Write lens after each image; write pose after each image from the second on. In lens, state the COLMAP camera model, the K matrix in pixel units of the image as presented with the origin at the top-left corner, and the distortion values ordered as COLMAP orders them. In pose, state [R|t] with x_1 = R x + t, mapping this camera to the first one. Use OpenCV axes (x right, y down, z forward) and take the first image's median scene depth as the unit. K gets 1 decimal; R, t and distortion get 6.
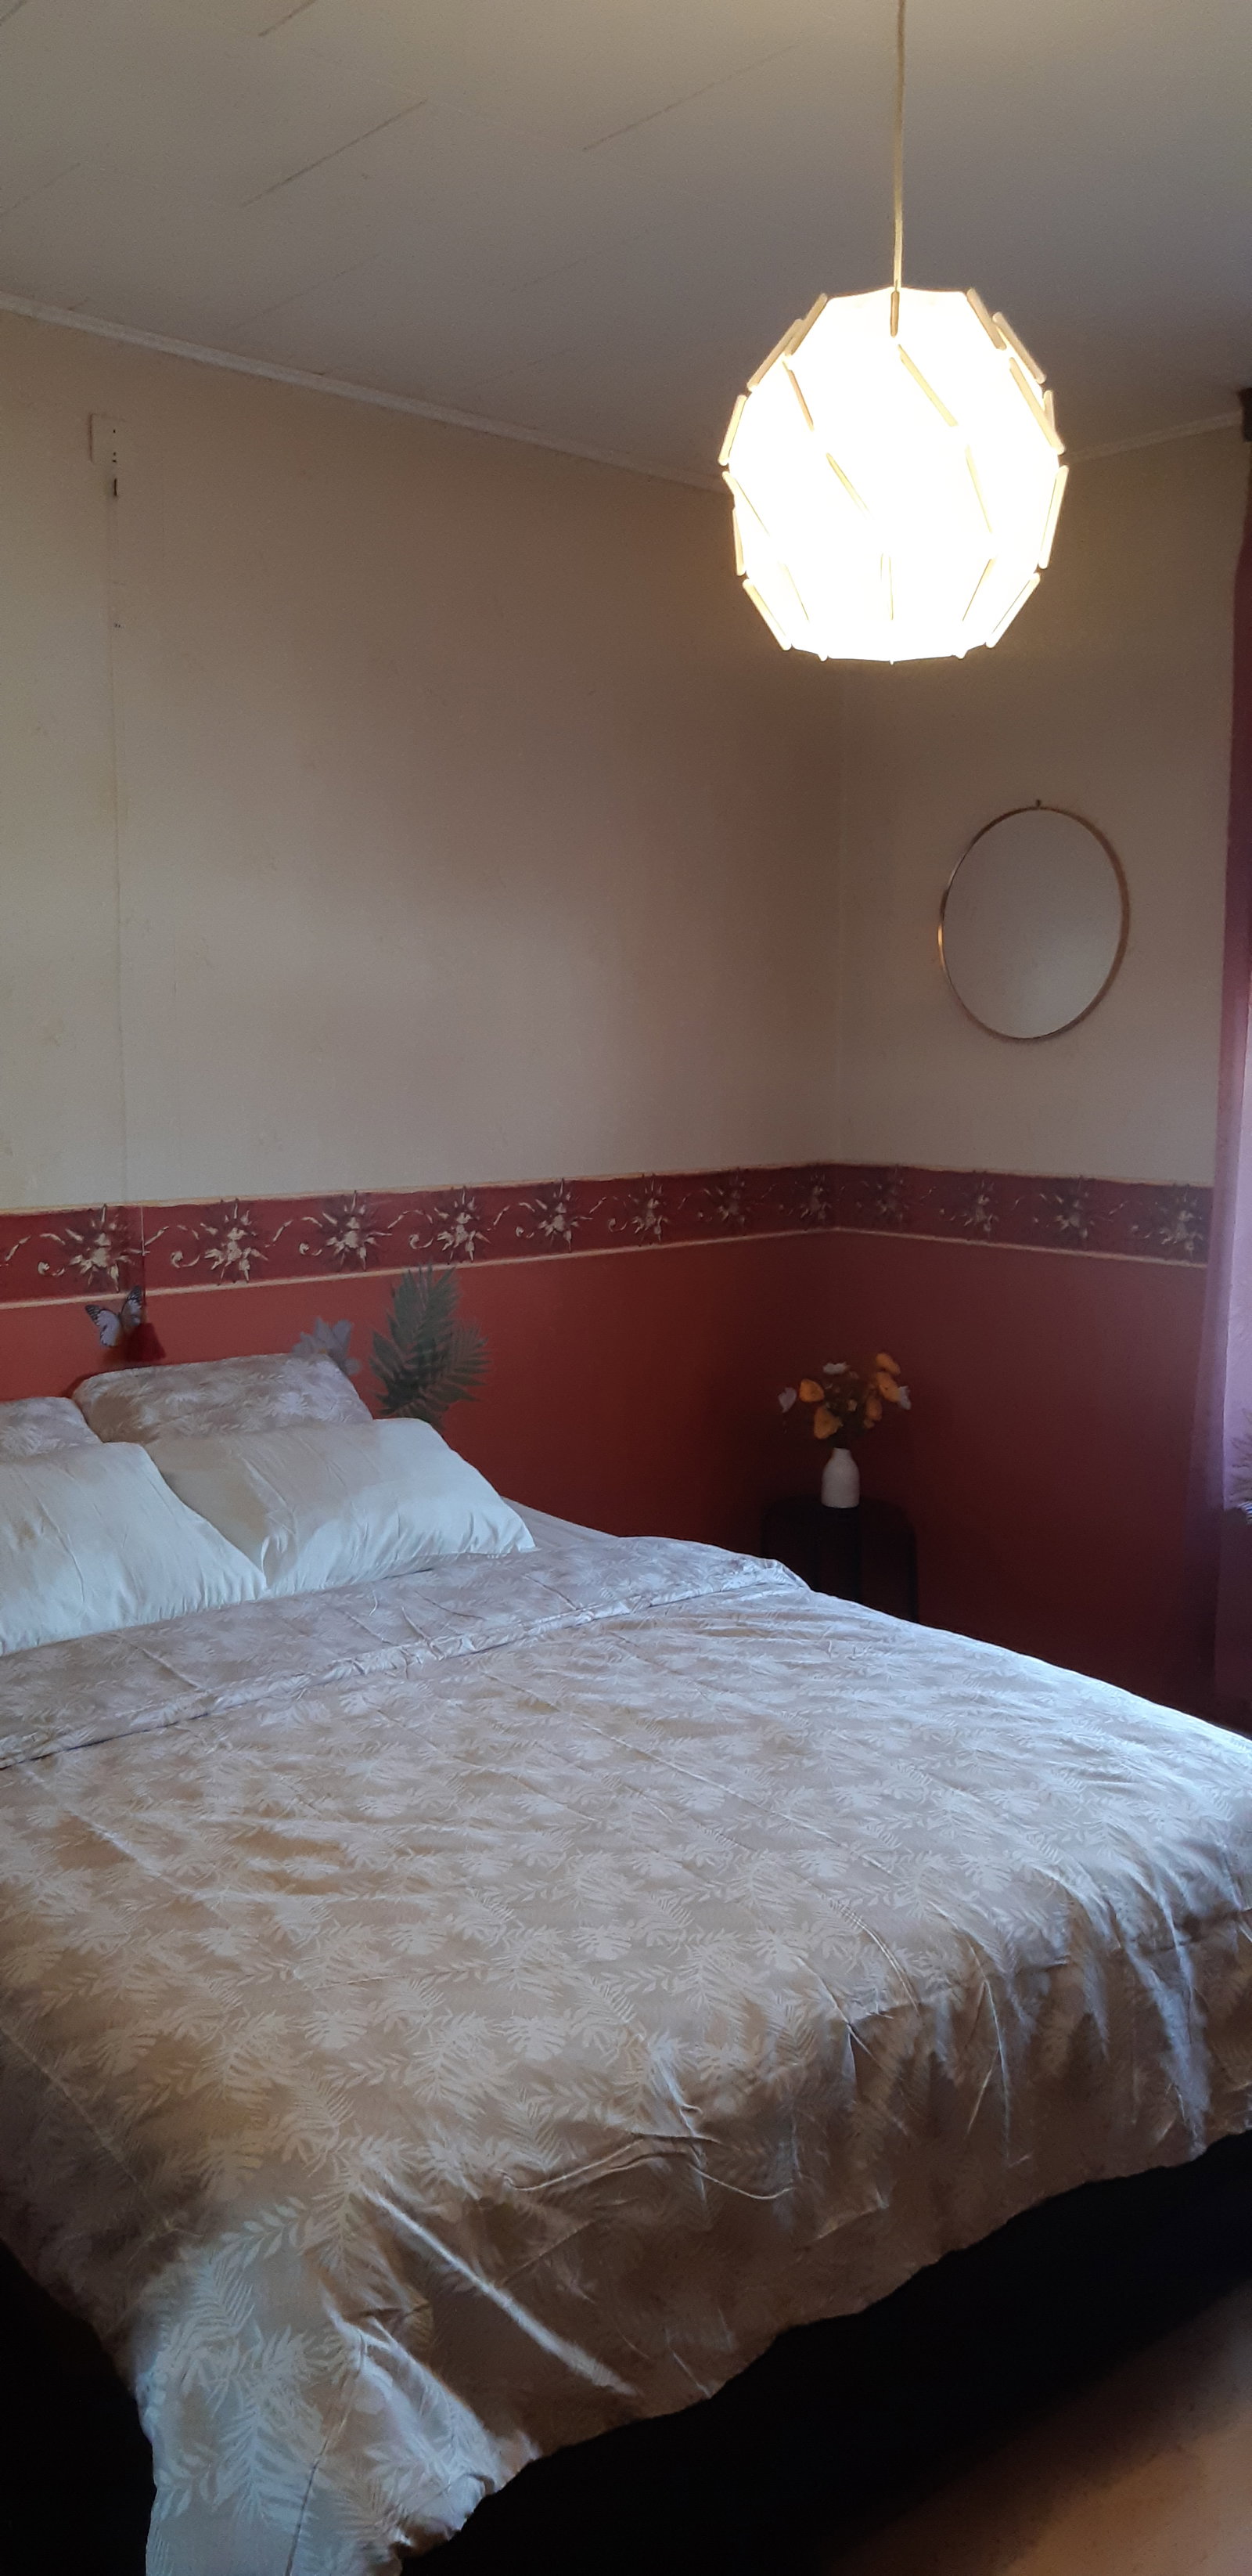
lens RADIAL K [[2091.7, 0, 666.0], [0, 2091.7, 1283.6], [0, 0, 1]] dist [-0.003030, -0.087212]
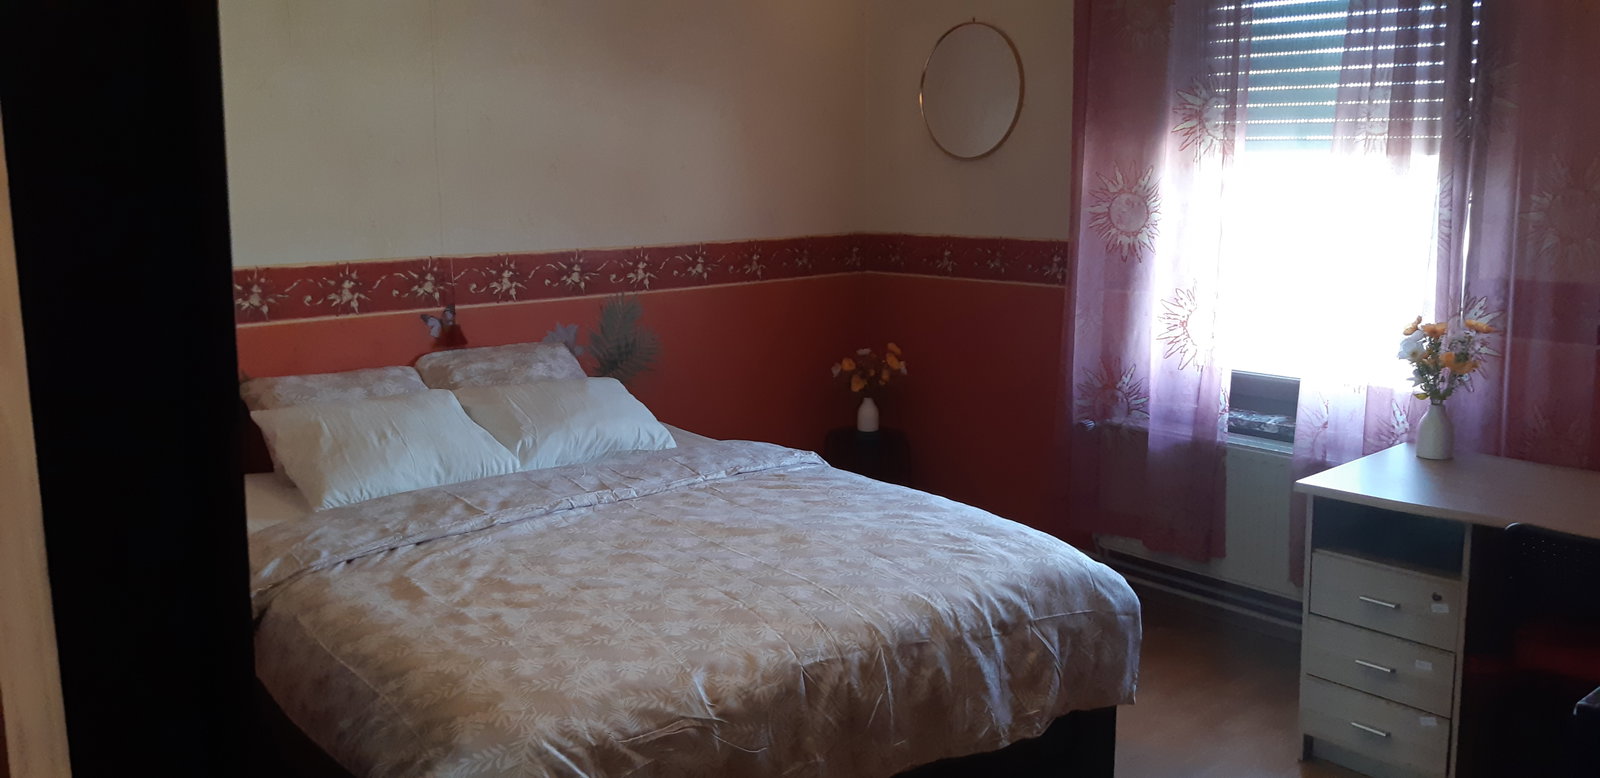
lens RADIAL K [[1274.5, 0, 799.6], [0, 1274.5, 356.0], [0, 0, 1]] dist [-0.001405, -0.002566]
pose [[0.999919, -0.012243, -0.003446, 0.069161], [0.012337, 0.999511, 0.028738, 0.028733], [0.003092, -0.028778, 0.999581, -0.113013]]
